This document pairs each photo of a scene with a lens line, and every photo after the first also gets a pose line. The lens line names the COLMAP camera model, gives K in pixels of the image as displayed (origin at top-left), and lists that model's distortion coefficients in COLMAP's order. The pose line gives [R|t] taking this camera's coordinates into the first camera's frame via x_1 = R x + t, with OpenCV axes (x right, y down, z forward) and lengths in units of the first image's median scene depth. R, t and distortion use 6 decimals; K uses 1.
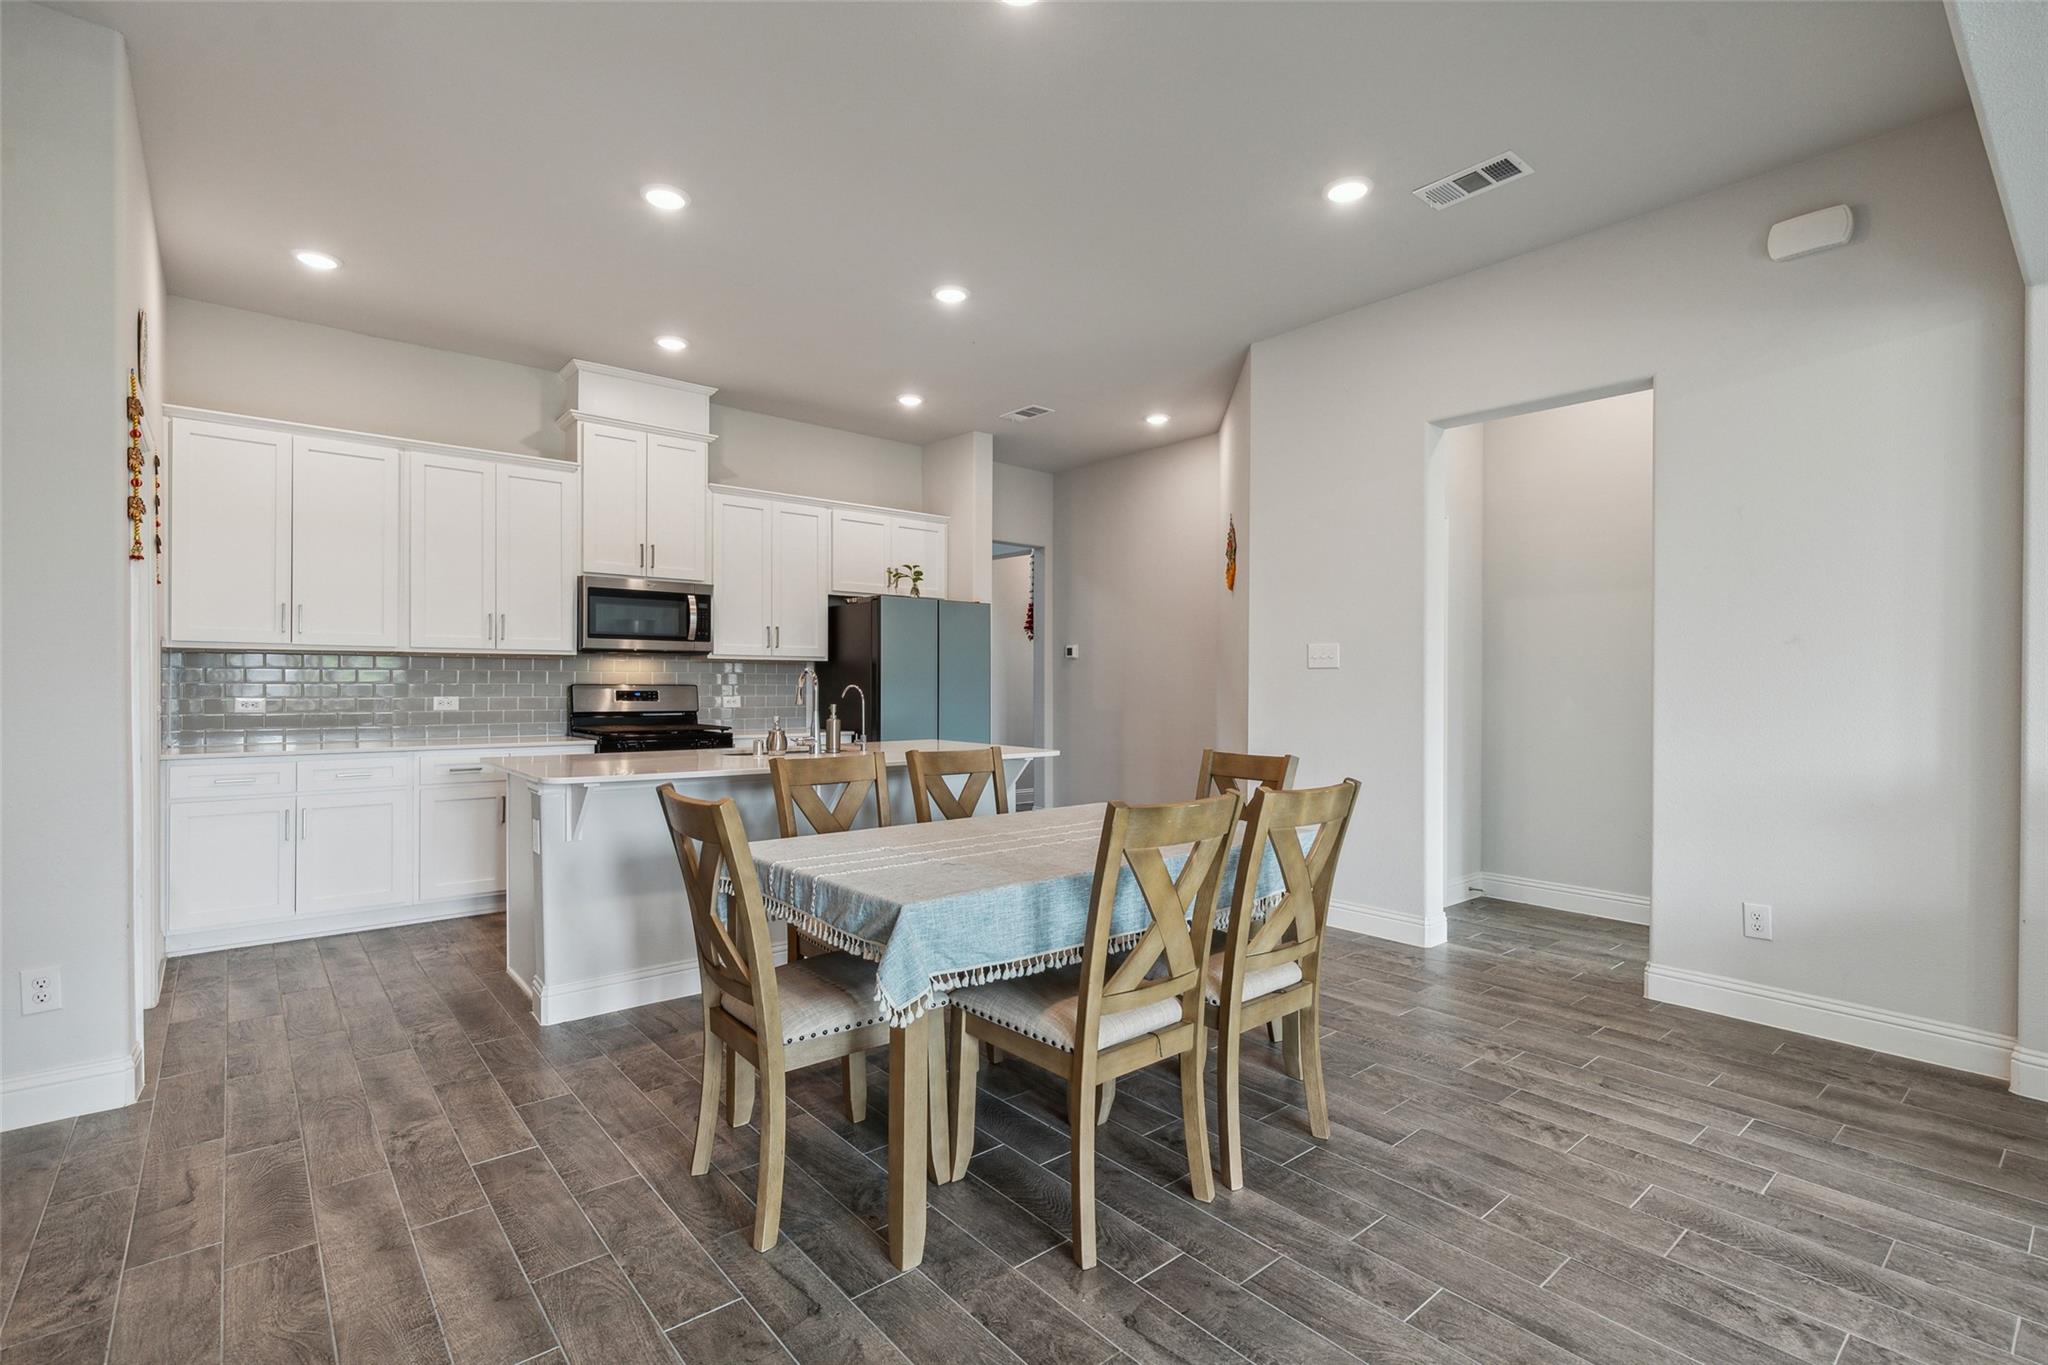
lens RADIAL K [[933.2, 0, 1023.5], [0, 933.2, 689.3], [0, 0, 1]] dist [0.004174, -0.000346]
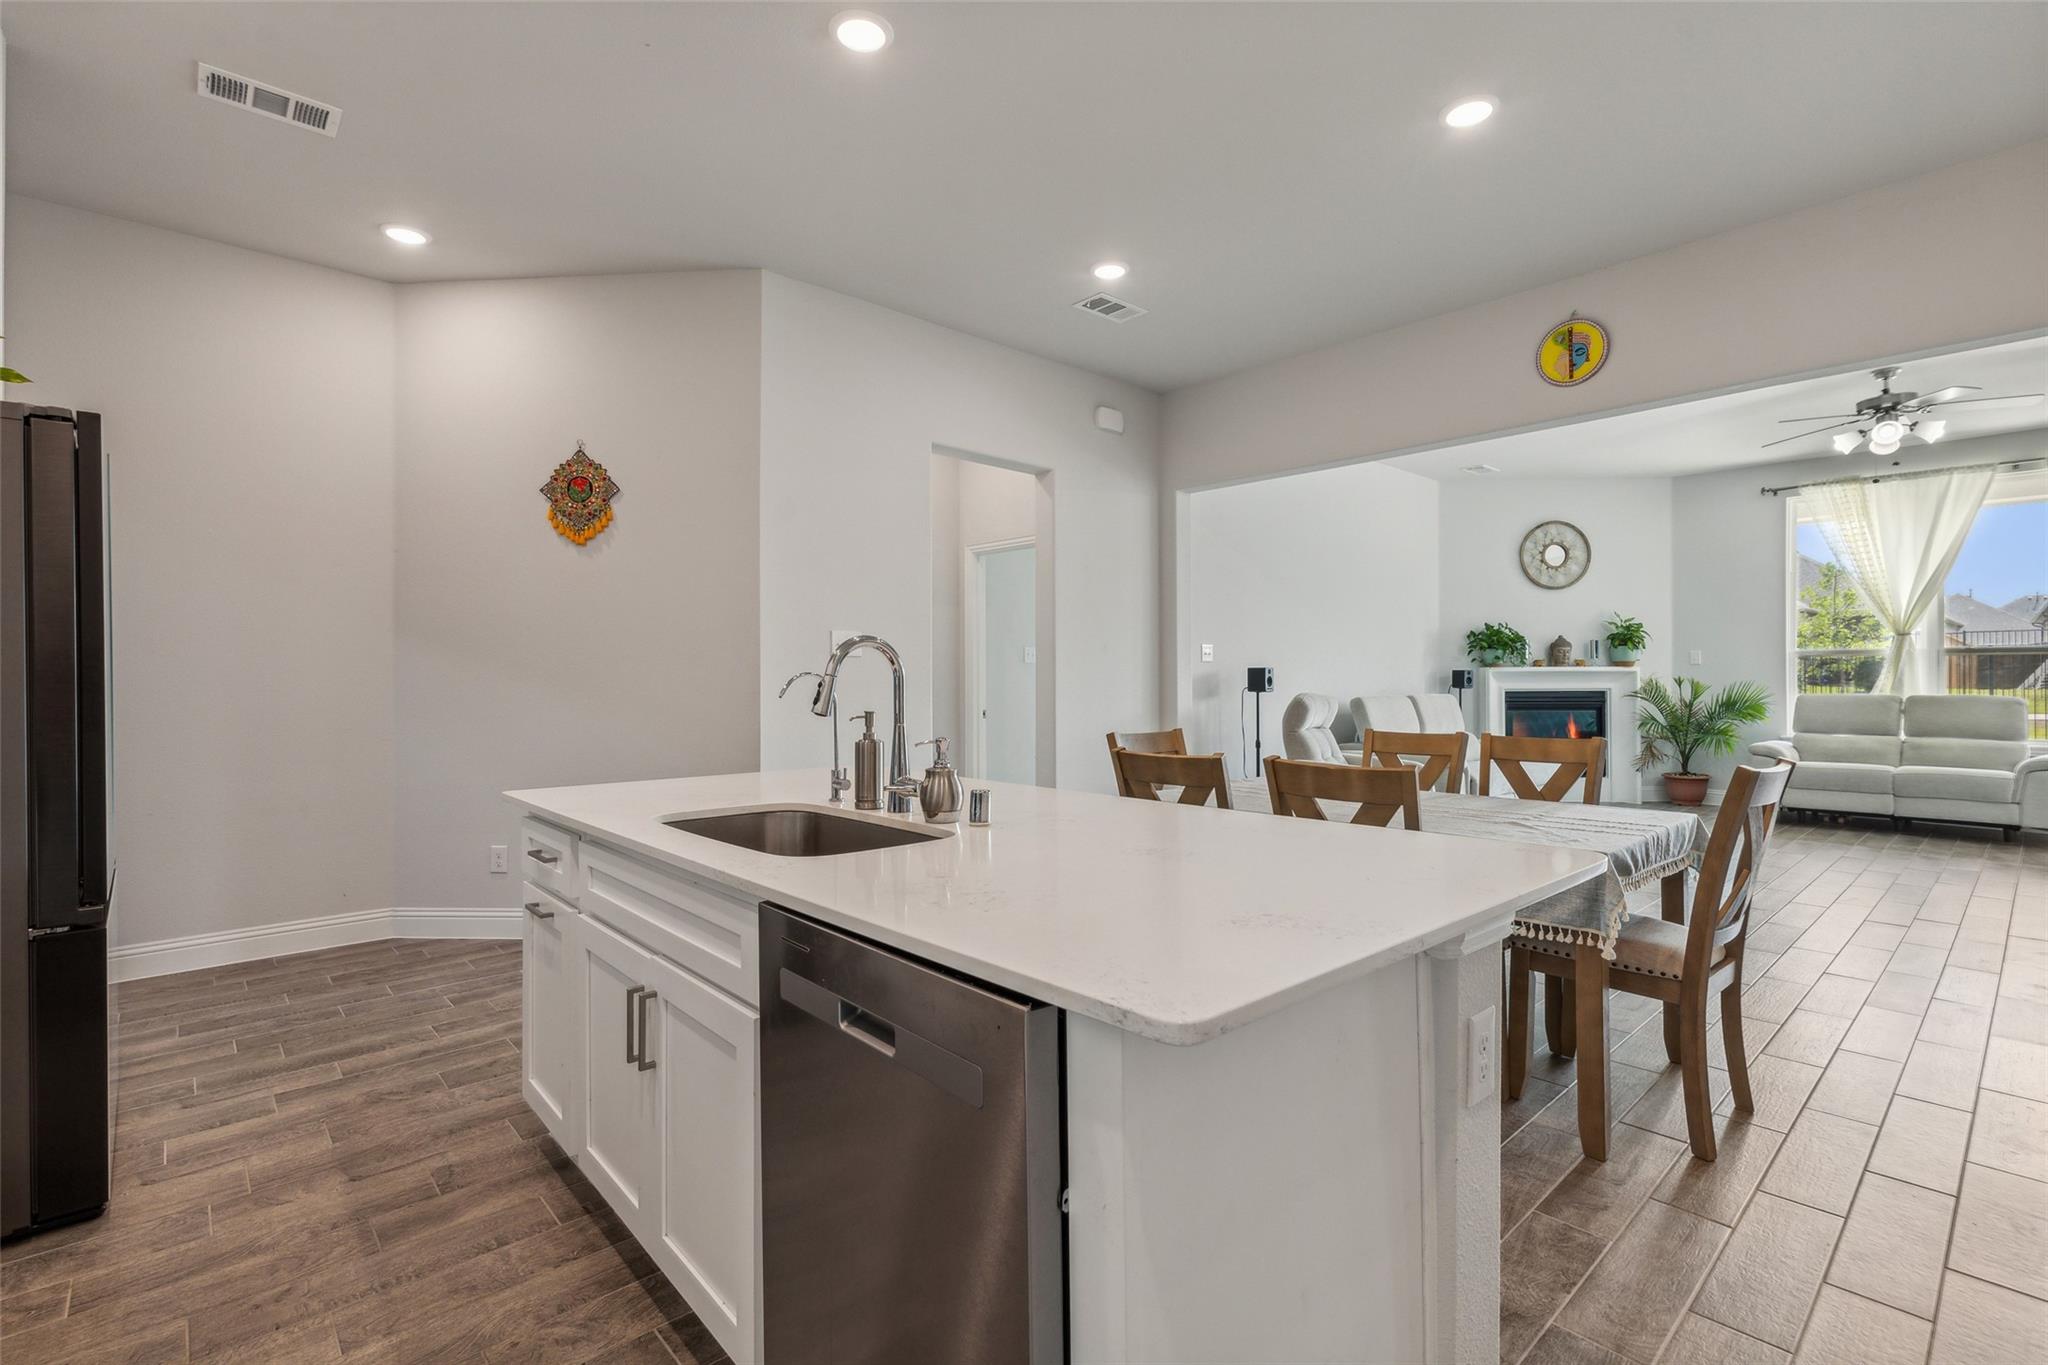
lens RADIAL K [[933.2, 0, 1015.5], [0, 933.2, 676.0], [0, 0, 1]] dist [0.004174, -0.000346]
pose [[-0.020364, -0.004150, 0.999784, -0.560132], [0.012016, 0.999918, 0.004395, -0.003923], [-0.999720, 0.012103, -0.020312, 0.750196]]
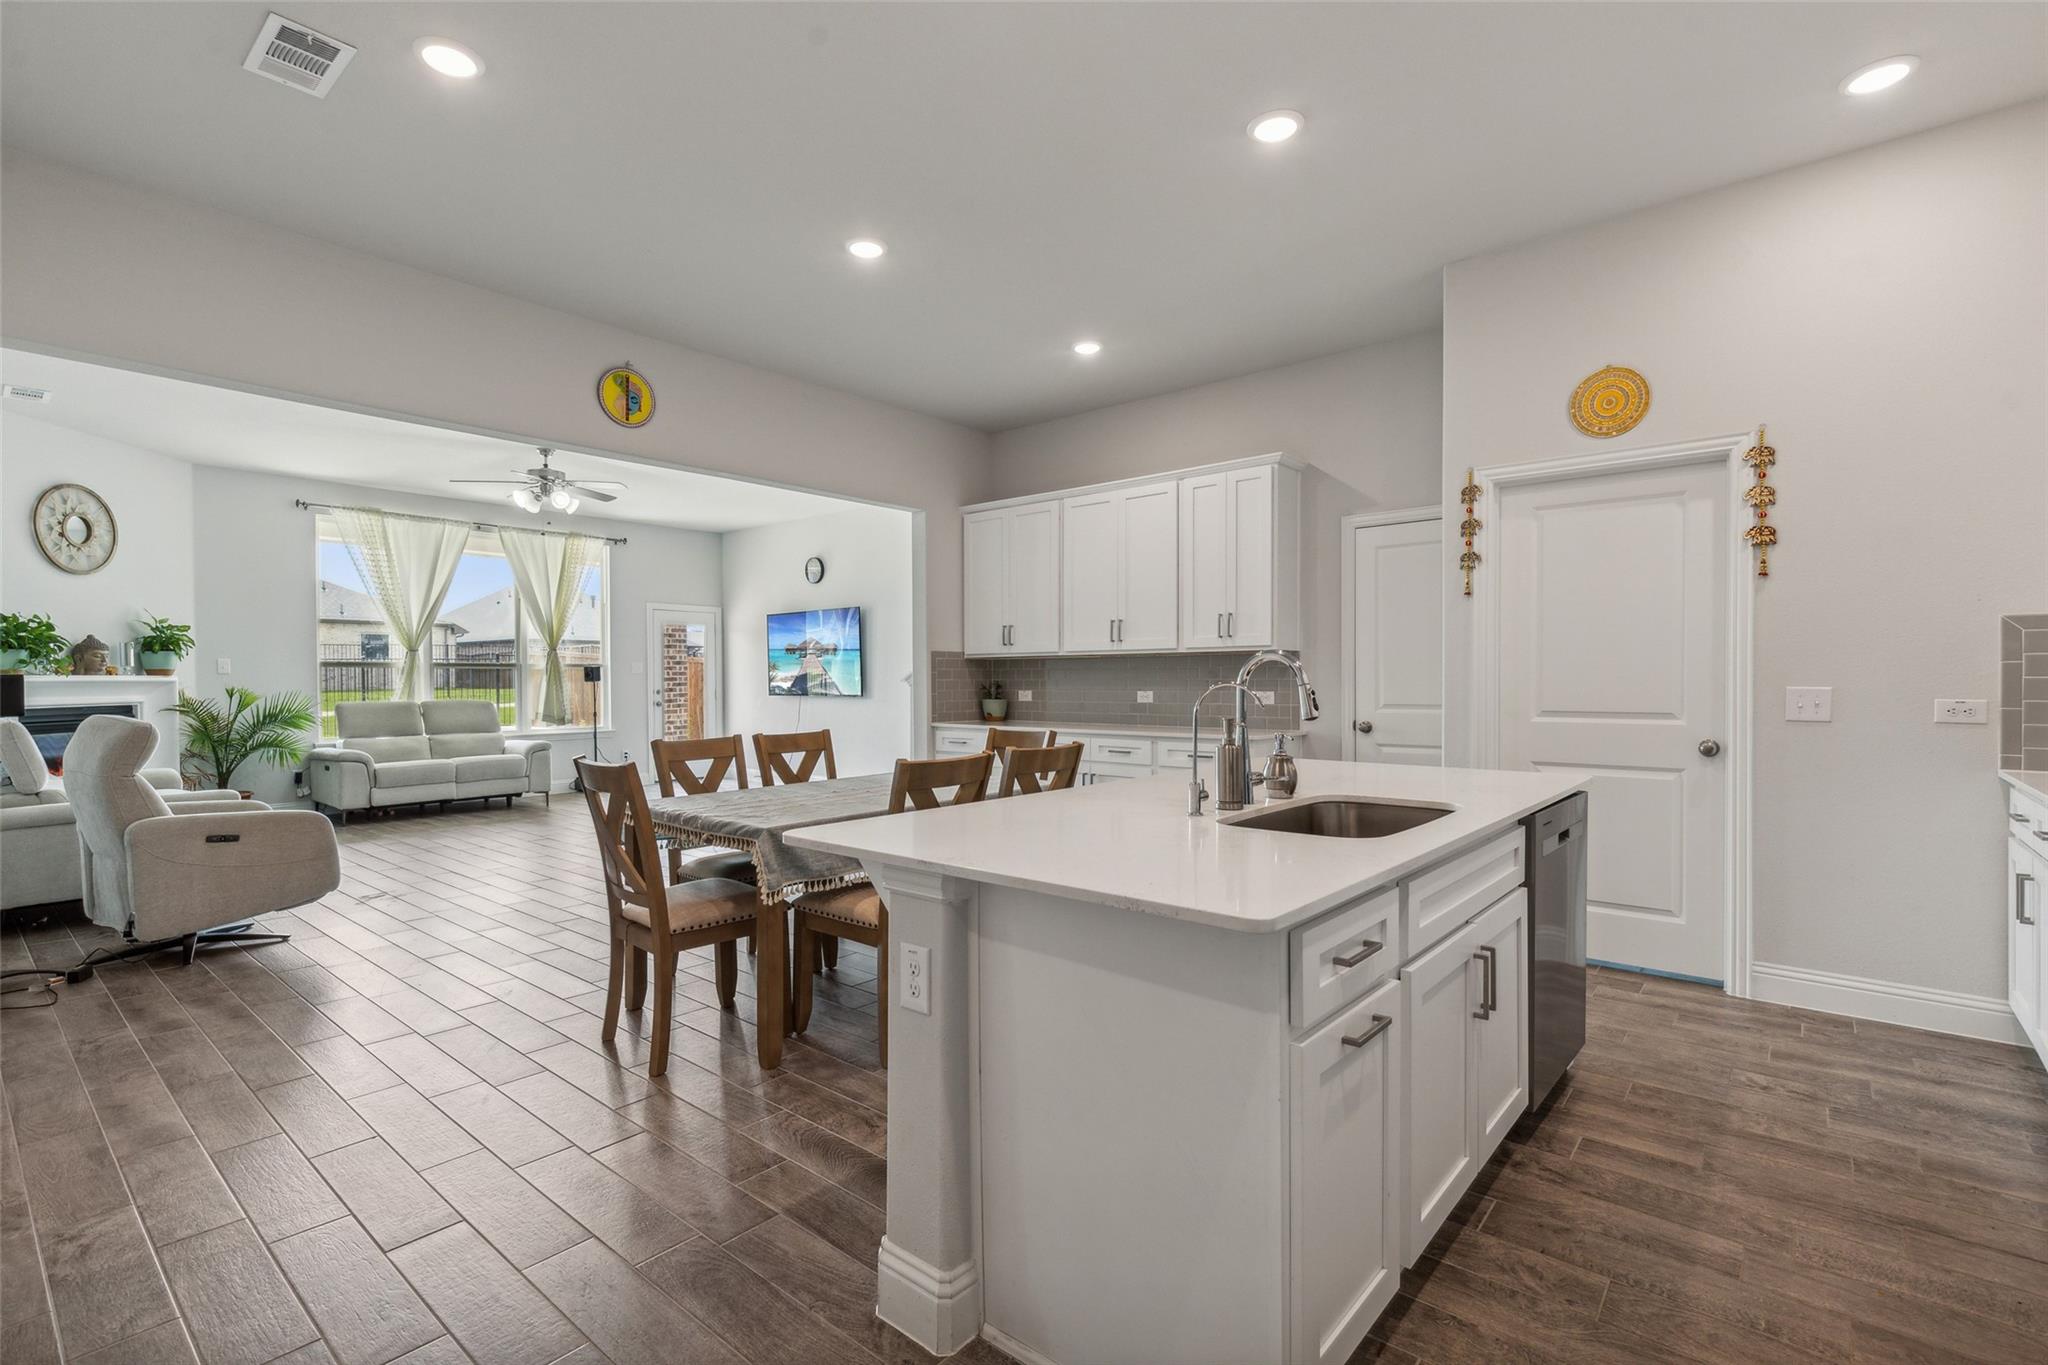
lens RADIAL K [[933.2, 0, 1022.4], [0, 933.2, 687.9], [0, 0, 1]] dist [0.004174, -0.000346]
pose [[-0.987811, 0.002056, -0.155642, -0.013601], [-0.000792, 0.999833, 0.018233, -0.008528], [0.155653, 0.018134, -0.987645, 1.199610]]
